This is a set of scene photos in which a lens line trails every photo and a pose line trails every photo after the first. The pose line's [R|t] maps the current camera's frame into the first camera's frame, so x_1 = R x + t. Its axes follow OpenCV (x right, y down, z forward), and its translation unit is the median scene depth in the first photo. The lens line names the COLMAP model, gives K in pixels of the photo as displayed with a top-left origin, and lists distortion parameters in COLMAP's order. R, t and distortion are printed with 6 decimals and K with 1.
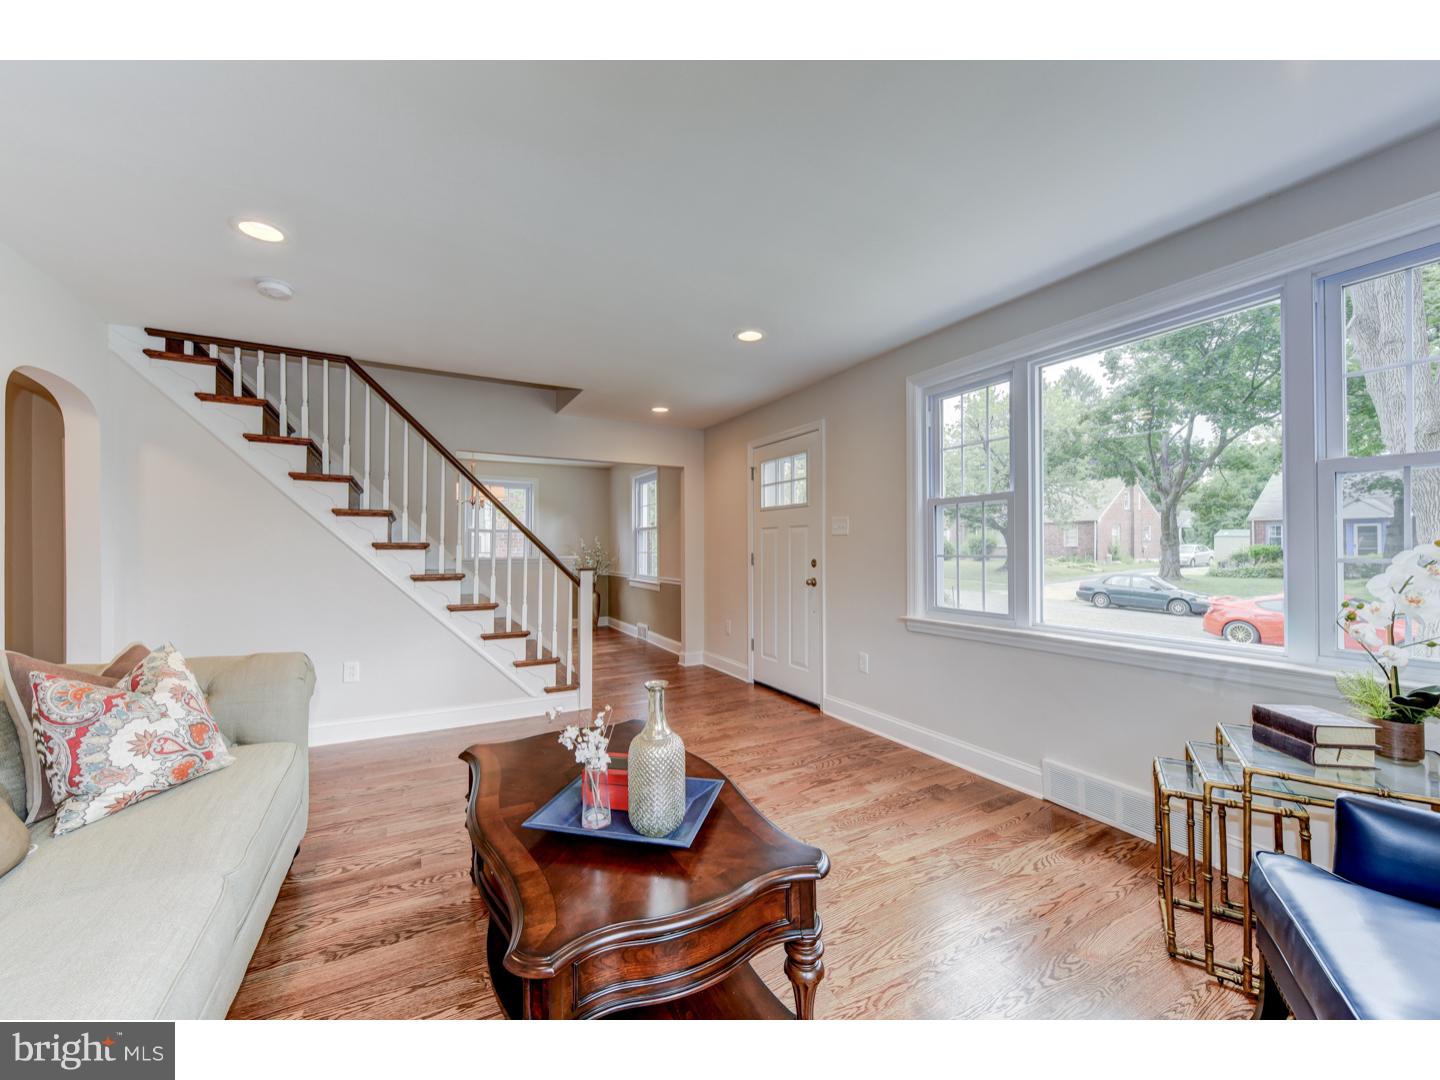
lens RADIAL K [[573.4, 0, 722.2], [0, 573.4, 539.6], [0, 0, 1]] dist [0.015758, -0.000444]
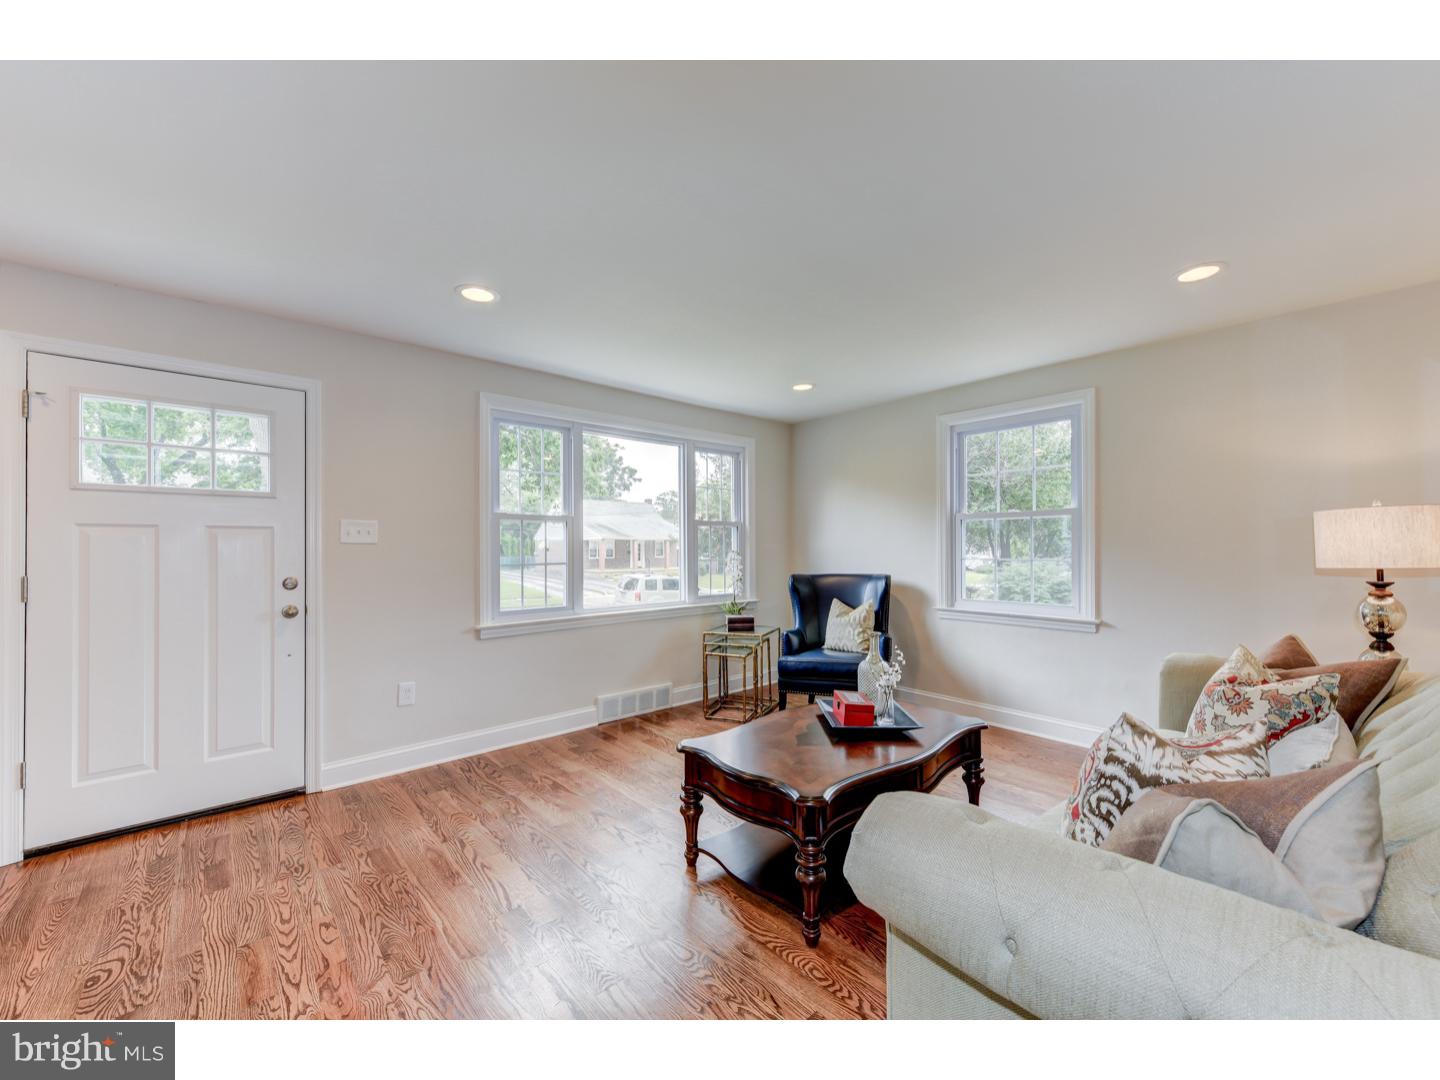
lens RADIAL K [[573.4, 0, 722.5], [0, 573.4, 547.0], [0, 0, 1]] dist [0.015758, -0.000444]
pose [[-0.227436, 0.007025, 0.973768, -0.766304], [-0.007422, 0.999932, -0.008947, -0.000223], [-0.973765, -0.009262, -0.227369, 0.814495]]
